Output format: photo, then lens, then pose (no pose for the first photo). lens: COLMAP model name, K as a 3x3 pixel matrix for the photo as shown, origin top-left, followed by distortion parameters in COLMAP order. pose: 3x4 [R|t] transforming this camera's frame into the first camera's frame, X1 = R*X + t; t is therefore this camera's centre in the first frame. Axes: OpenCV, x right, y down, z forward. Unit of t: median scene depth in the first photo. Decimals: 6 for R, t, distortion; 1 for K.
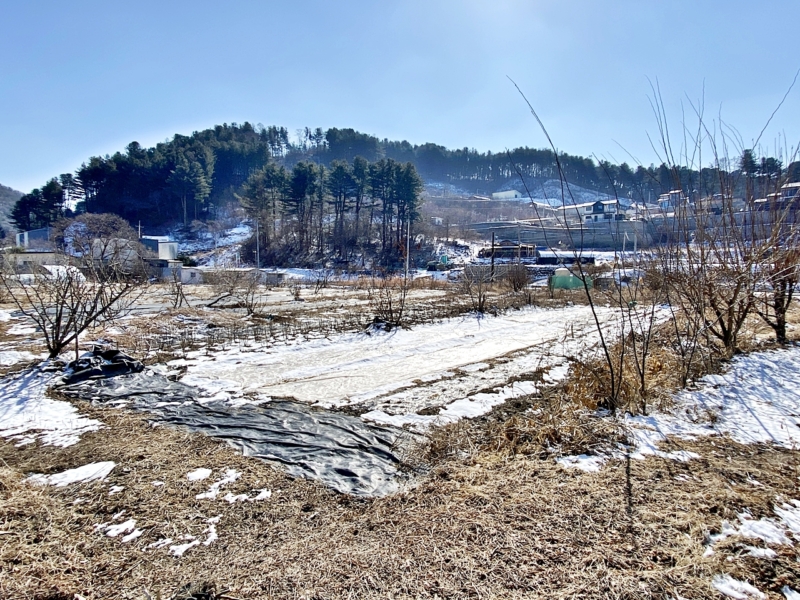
lens RADIAL K [[460.2, 0, 400.0], [0, 460.2, 300.0], [0, 0, 1]] dist [0.025443, -0.003150]
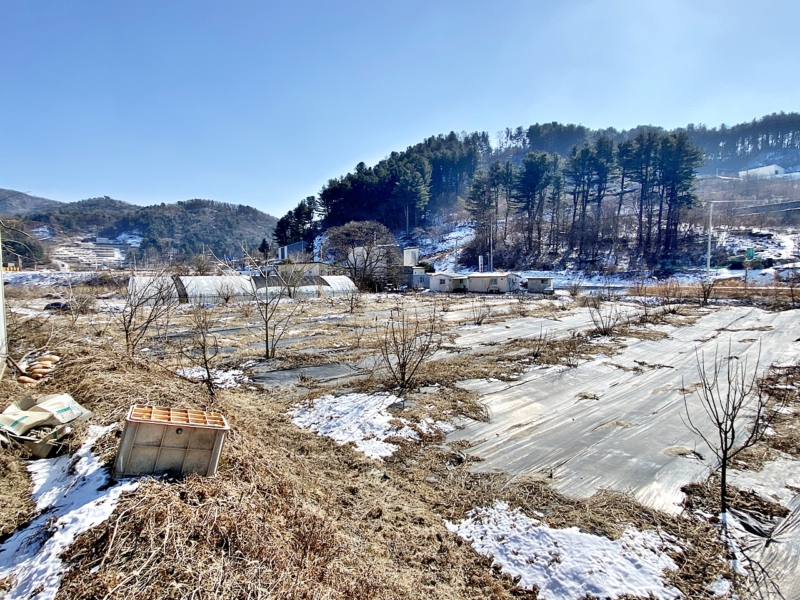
lens RADIAL K [[401.1, 0, 400.0], [0, 401.1, 300.0], [0, 0, 1]] dist [0.156230, -0.112205]
pose [[0.929480, 0.004656, -0.368844, -0.128835], [-0.001465, 0.999959, 0.008930, -0.013574], [0.368871, -0.007760, 0.929448, 0.118503]]
